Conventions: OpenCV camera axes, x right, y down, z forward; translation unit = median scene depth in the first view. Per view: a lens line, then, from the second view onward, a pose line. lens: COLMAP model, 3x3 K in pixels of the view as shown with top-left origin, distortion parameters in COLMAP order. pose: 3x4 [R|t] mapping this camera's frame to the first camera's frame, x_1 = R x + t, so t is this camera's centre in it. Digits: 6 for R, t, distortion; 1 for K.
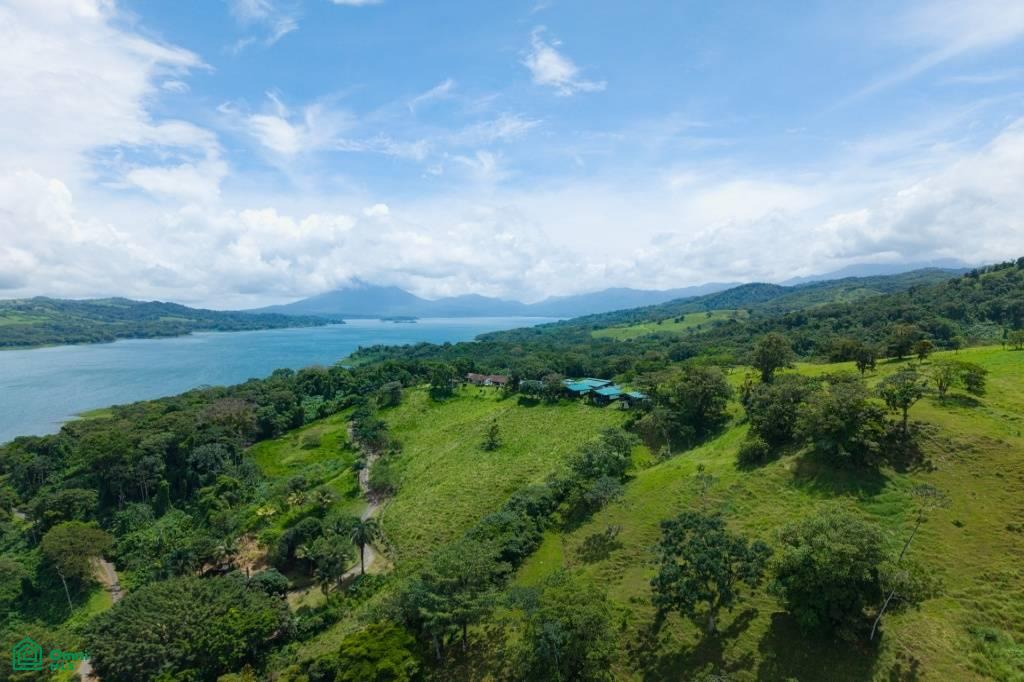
lens RADIAL K [[680.5, 0, 509.2], [0, 680.5, 344.9], [0, 0, 1]] dist [0.039154, -0.046715]
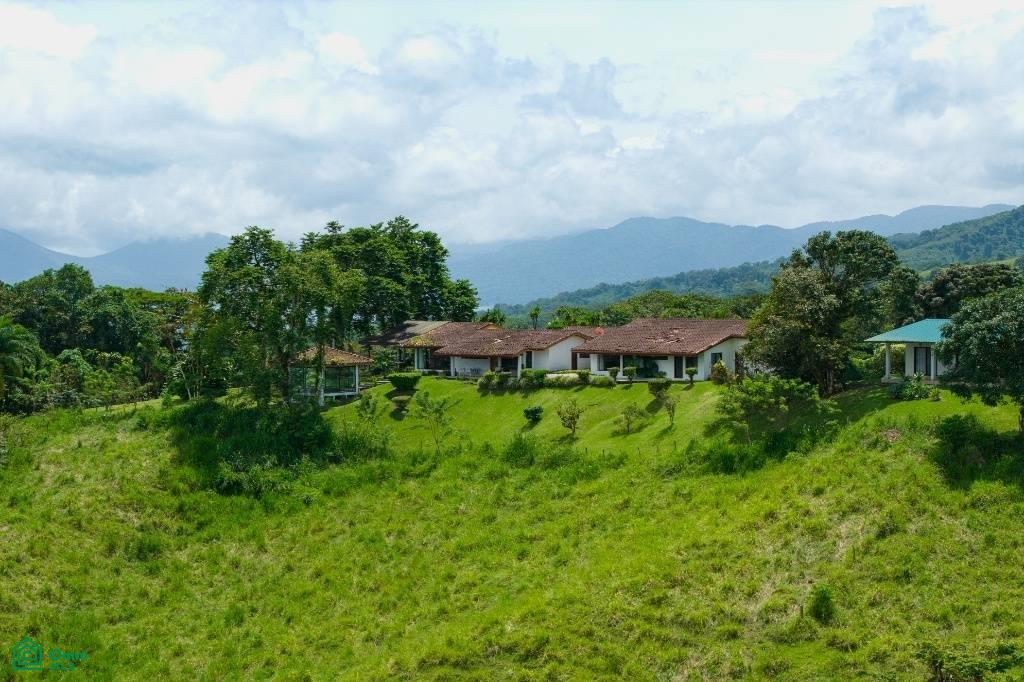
lens RADIAL K [[2033.0, 0, 512.0], [0, 2033.0, 341.0], [0, 0, 1]] dist [-0.329916, 1.898256]
pose [[0.995591, -0.000191, 0.093801, -0.083979], [0.002744, 0.999629, -0.027081, 0.061458], [-0.093761, 0.027219, 0.995223, 0.548240]]
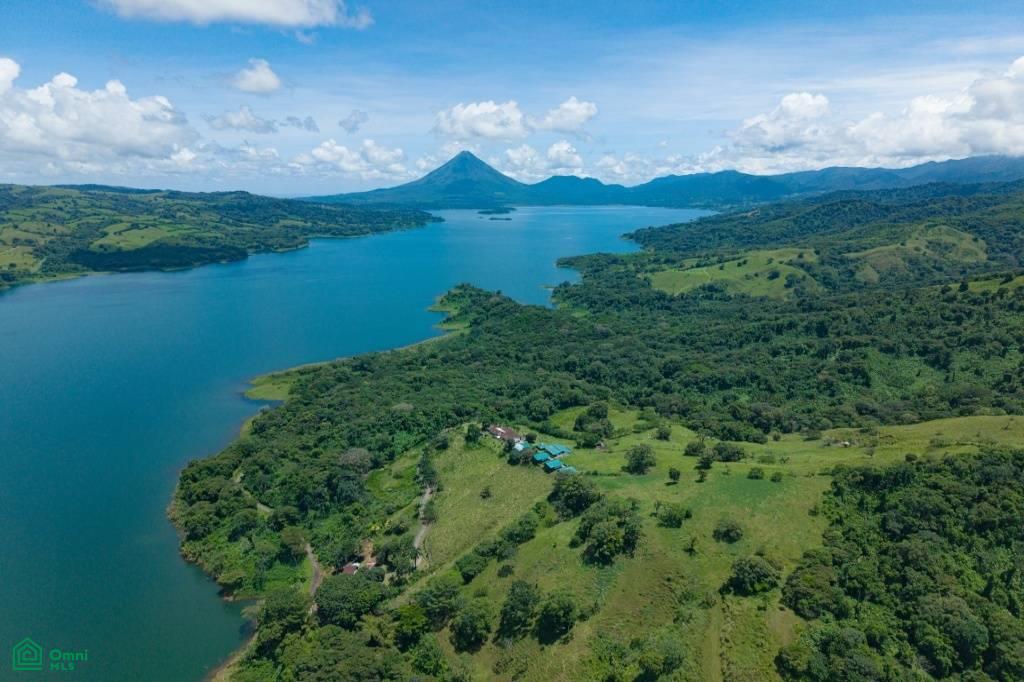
lens RADIAL K [[680.5, 0, 509.2], [0, 680.5, 344.9], [0, 0, 1]] dist [0.039154, -0.046715]
pose [[0.989129, 0.042462, -0.140785, 0.222783], [-0.017222, 0.984265, 0.175859, -0.466151], [0.146037, -0.171523, 0.974296, -0.615589]]
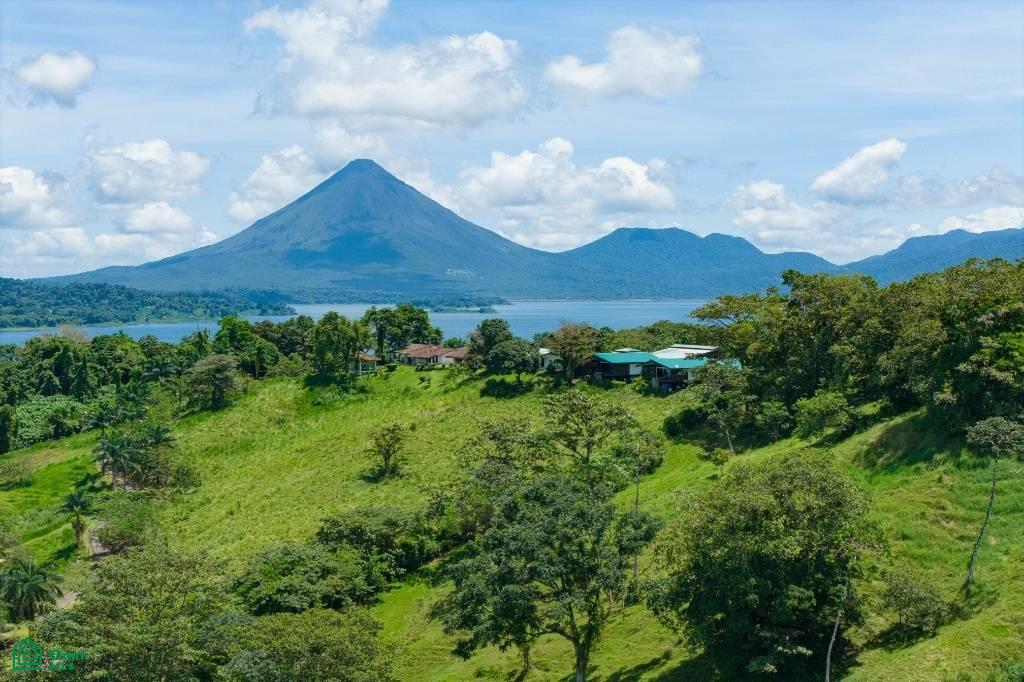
lens RADIAL K [[2033.0, 0, 512.0], [0, 2033.0, 341.0], [0, 0, 1]] dist [-0.329916, 1.898256]
pose [[0.990794, 0.008159, -0.135133, 0.171746], [-0.011251, 0.999692, -0.022130, 0.068790], [0.134911, 0.023446, 0.990580, -0.200879]]
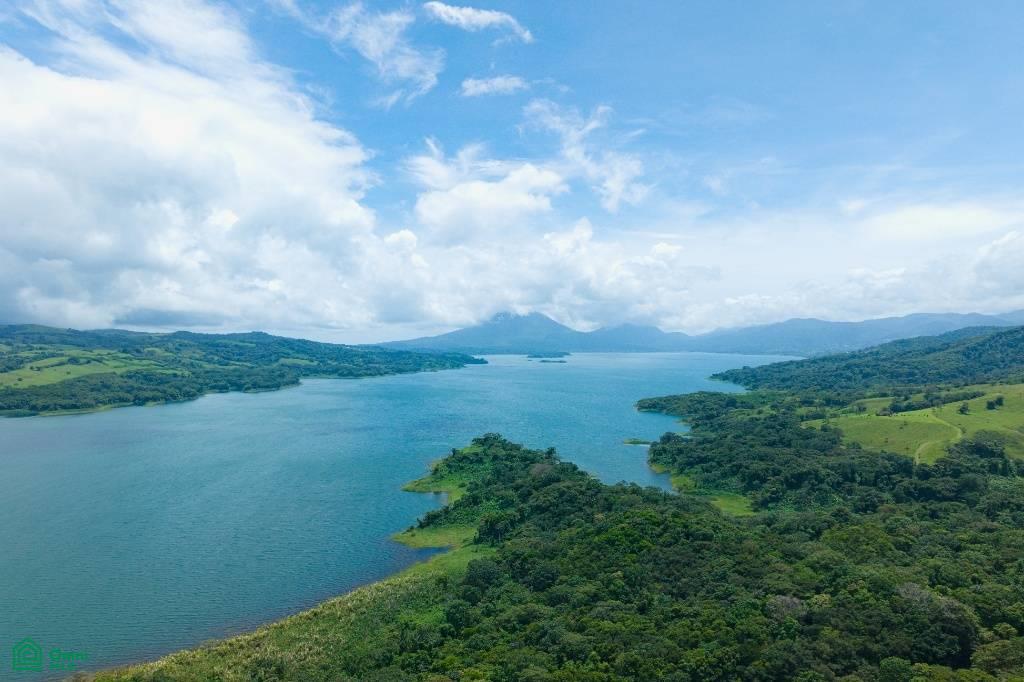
lens RADIAL K [[715.1, 0, 524.1], [0, 715.1, 341.7], [0, 0, 1]] dist [0.062306, -0.078146]
pose [[0.980157, 0.008723, -0.198032, -0.121891], [-0.018349, 0.998735, -0.046822, -0.265197], [0.197373, 0.049526, 0.979077, 1.518177]]
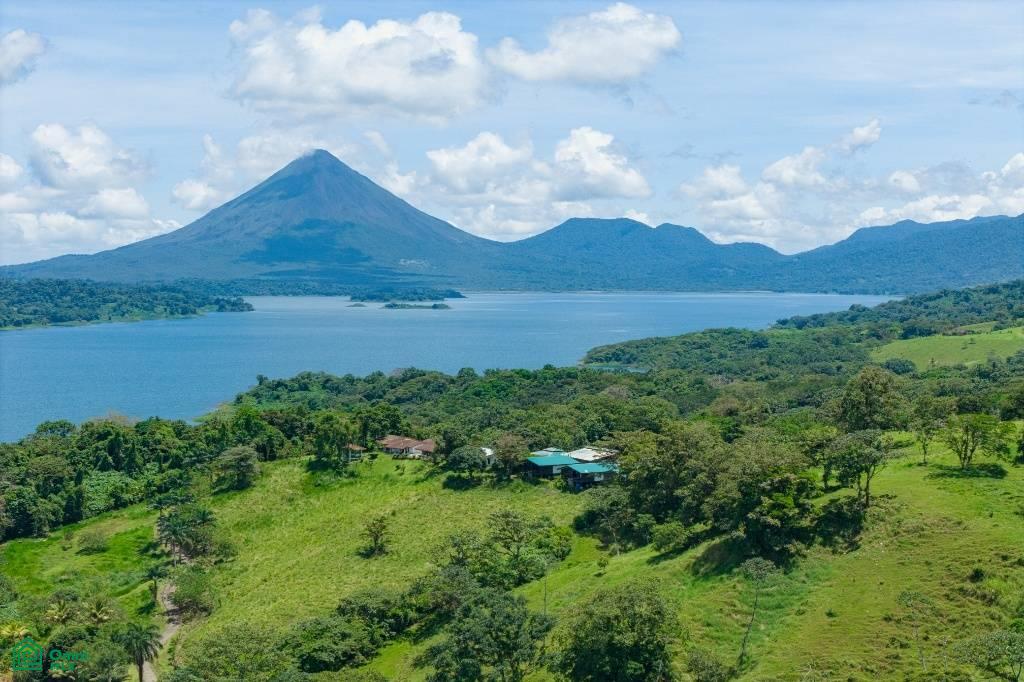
lens RADIAL K [[2033.0, 0, 512.0], [0, 2033.0, 341.0], [0, 0, 1]] dist [-0.329916, 1.898256]
pose [[0.993667, 0.011507, -0.111778, 0.220452], [-0.013273, 0.999798, -0.015066, -0.009115], [0.111582, 0.016454, 0.993619, -0.575756]]
